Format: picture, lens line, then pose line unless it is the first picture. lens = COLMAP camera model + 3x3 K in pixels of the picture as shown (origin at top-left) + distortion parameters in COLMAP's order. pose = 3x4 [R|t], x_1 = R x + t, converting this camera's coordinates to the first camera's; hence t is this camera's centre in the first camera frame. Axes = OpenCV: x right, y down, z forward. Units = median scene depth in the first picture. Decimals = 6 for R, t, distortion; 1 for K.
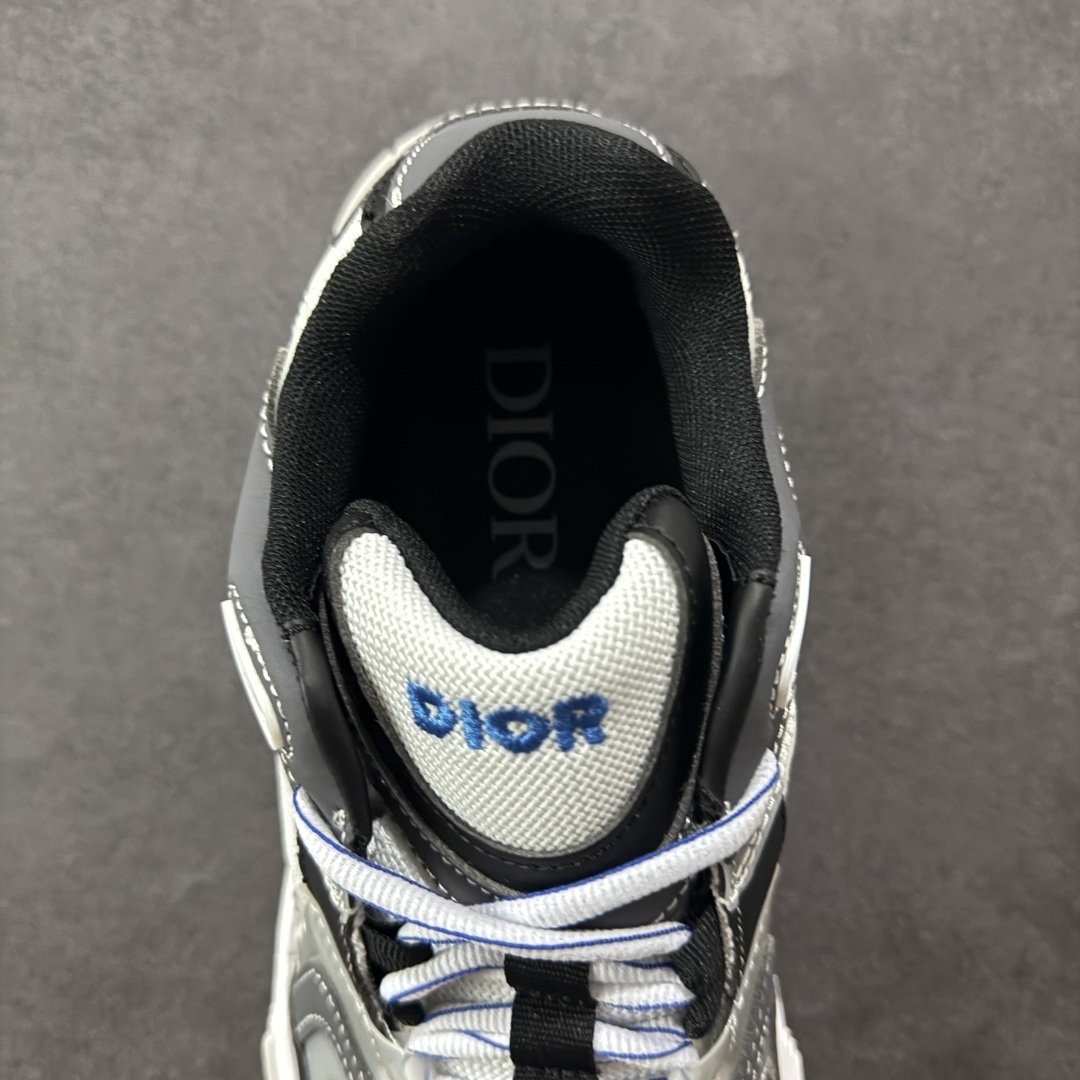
lens RADIAL K [[1088.8, 0, 536.8], [0, 1088.8, 546.0], [0, 0, 1]] dist [-0.029918, 0.000000]
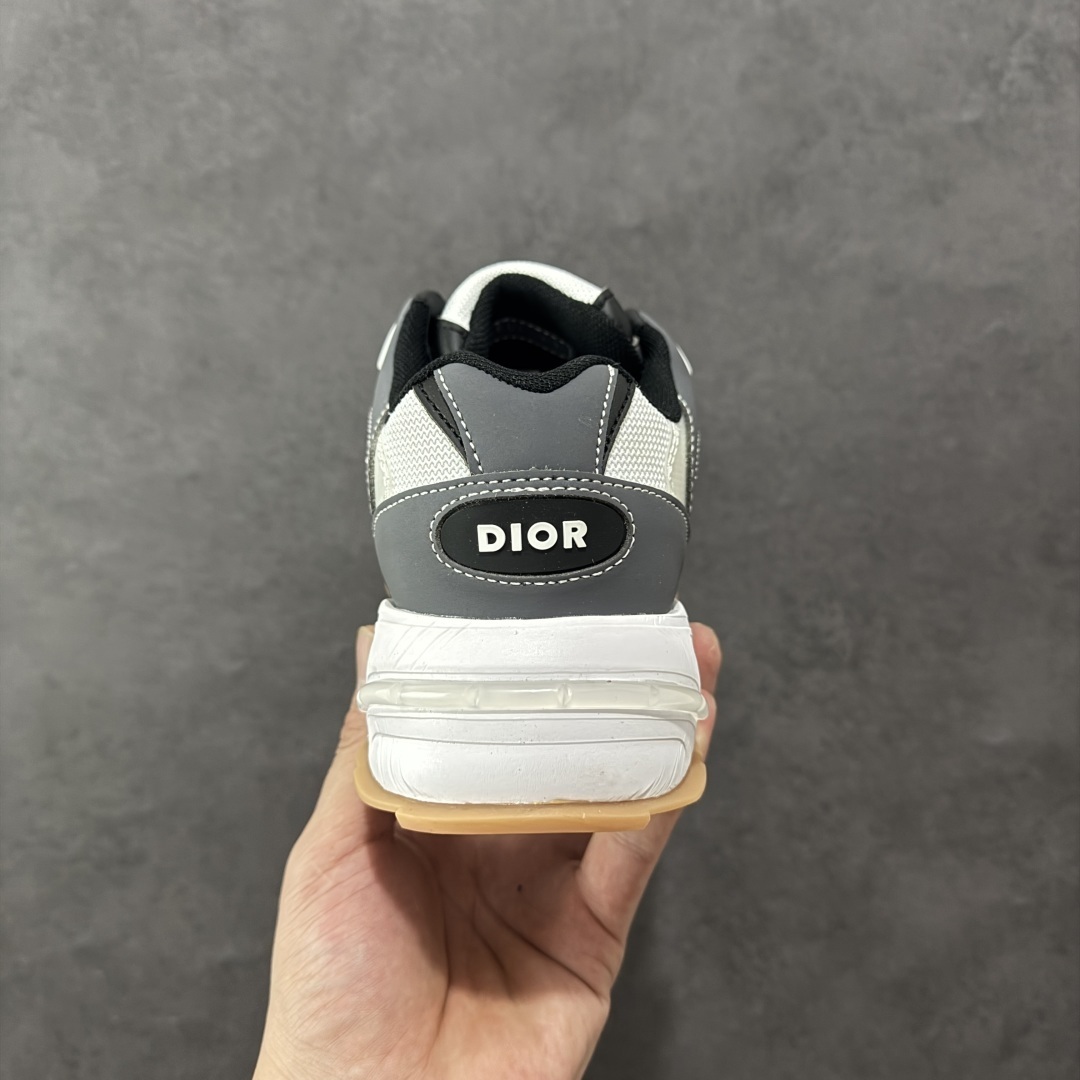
lens RADIAL K [[1088.8, 0, 533.5], [0, 1088.8, 534.9], [0, 0, 1]] dist [-0.029918, 0.000000]
pose [[0.999407, -0.016298, -0.030320, 0.095352], [0.018152, 0.997915, 0.061934, -0.013964], [0.029247, -0.062447, 0.997620, -0.953097]]
